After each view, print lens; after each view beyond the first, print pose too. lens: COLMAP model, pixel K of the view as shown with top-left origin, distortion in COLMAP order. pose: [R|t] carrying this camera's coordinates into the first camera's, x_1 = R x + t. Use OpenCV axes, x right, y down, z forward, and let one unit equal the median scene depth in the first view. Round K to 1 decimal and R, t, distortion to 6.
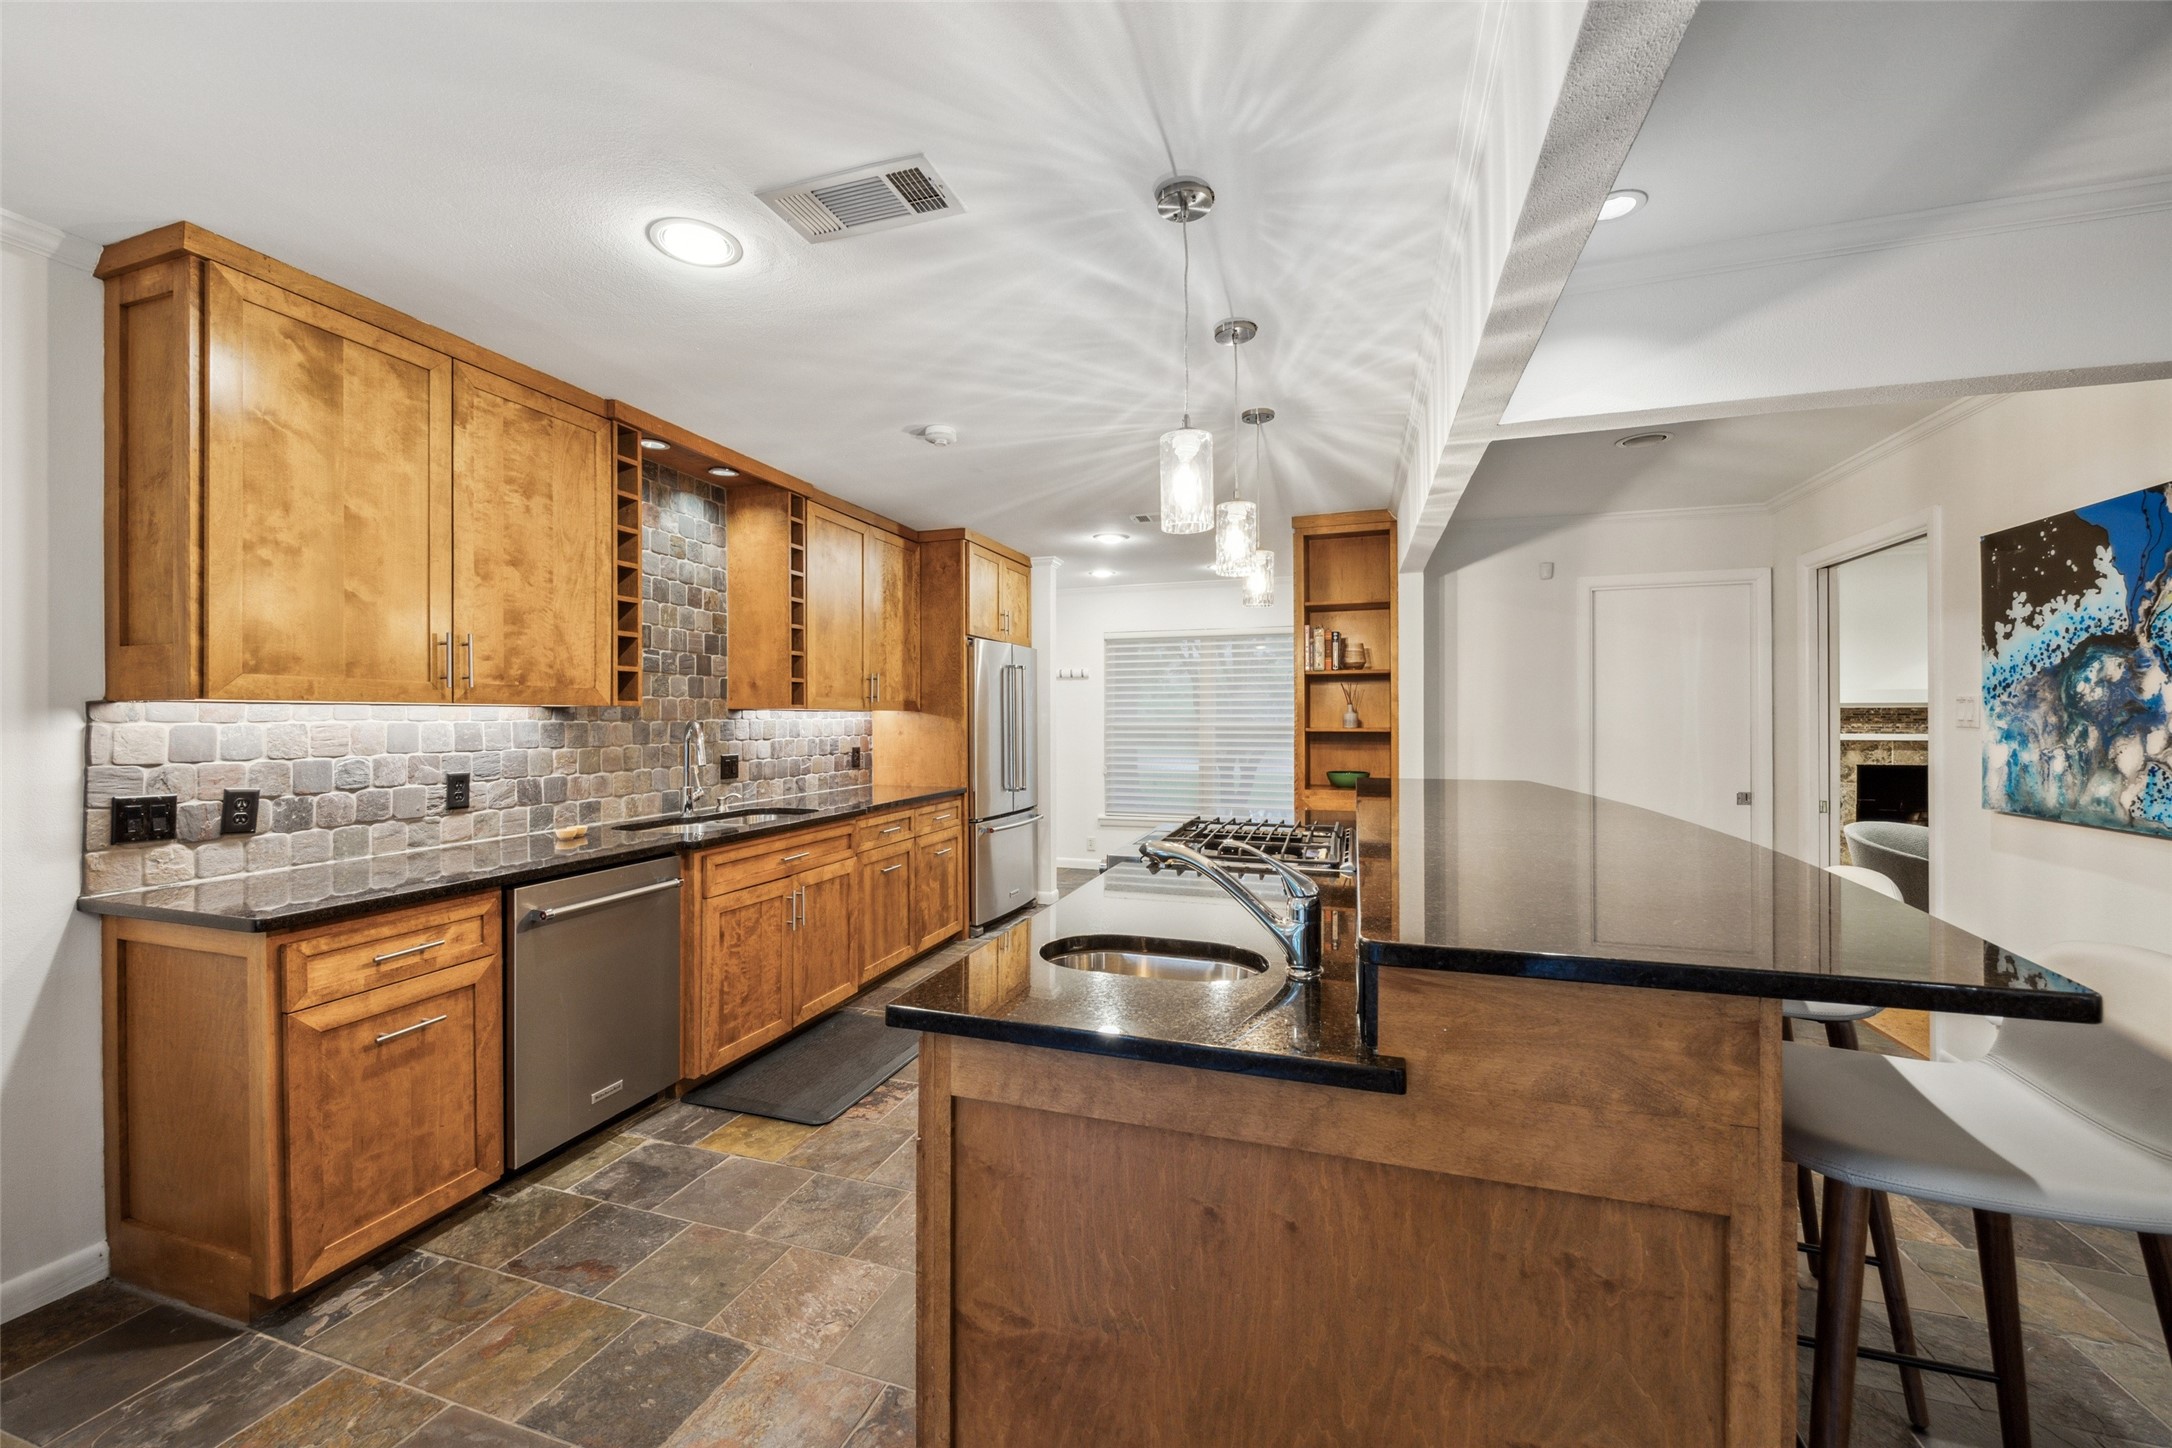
lens RADIAL K [[867.2, 0, 1088.5], [0, 867.2, 710.2], [0, 0, 1]] dist [-0.001147, -0.000607]
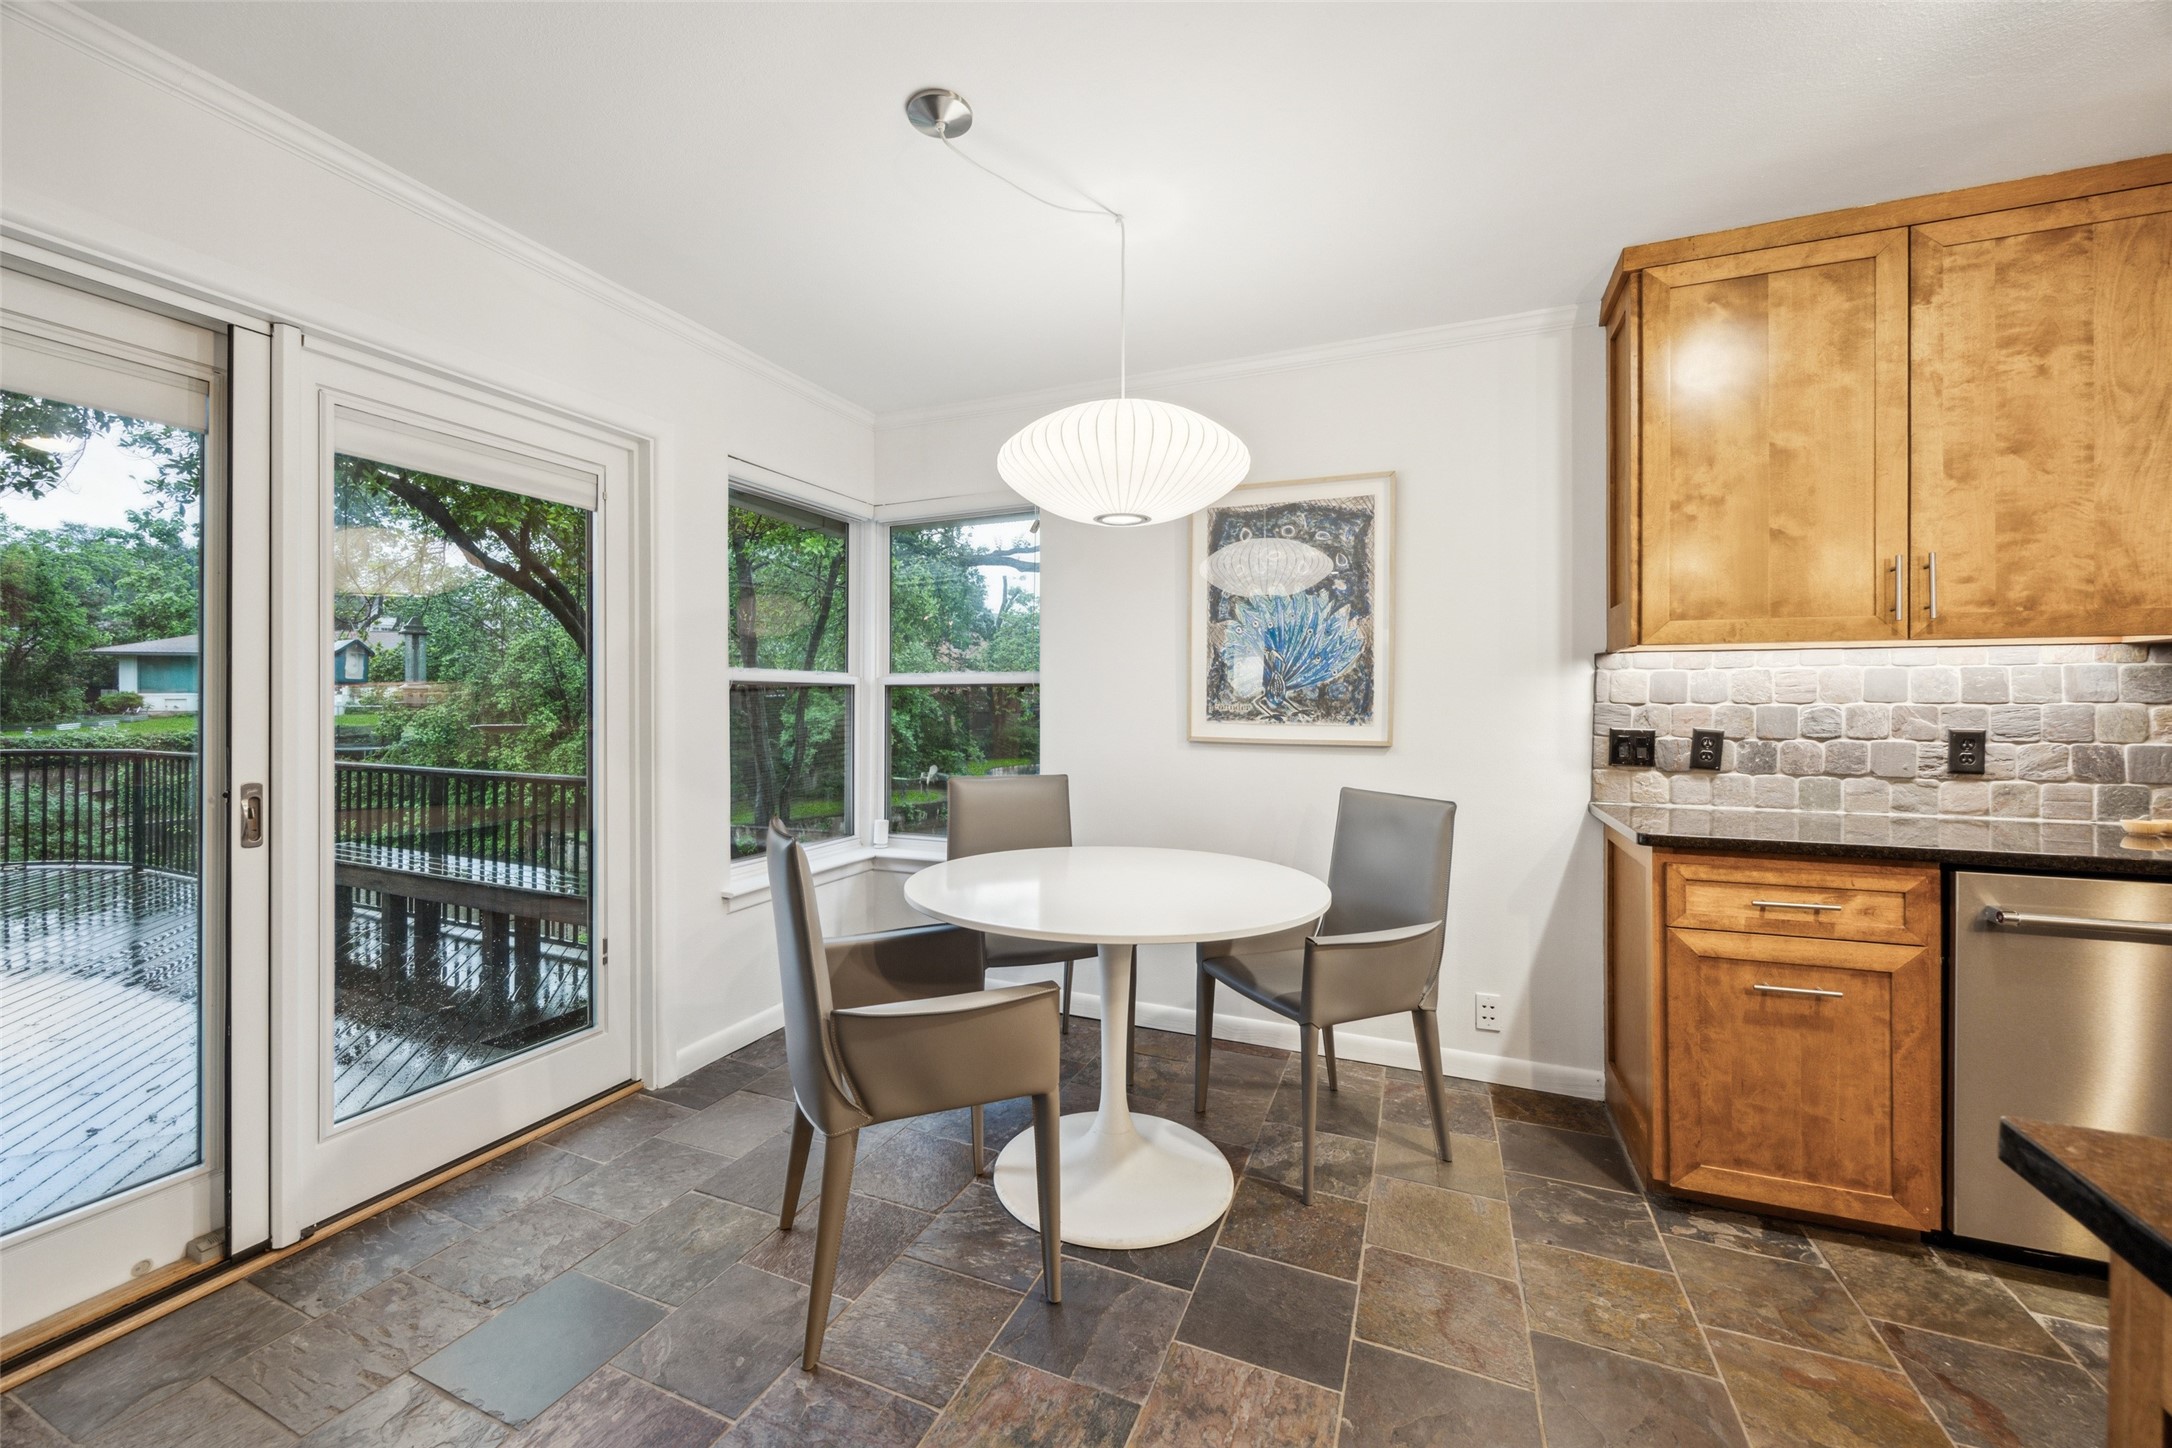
lens RADIAL K [[867.2, 0, 1088.5], [0, 867.2, 710.2], [0, 0, 1]] dist [-0.001147, -0.000607]
pose [[-0.114047, -0.001481, -0.993474, 0.203637], [-0.000985, 0.999999, -0.001378, 0.068496], [0.993475, 0.000821, -0.114048, 0.338791]]
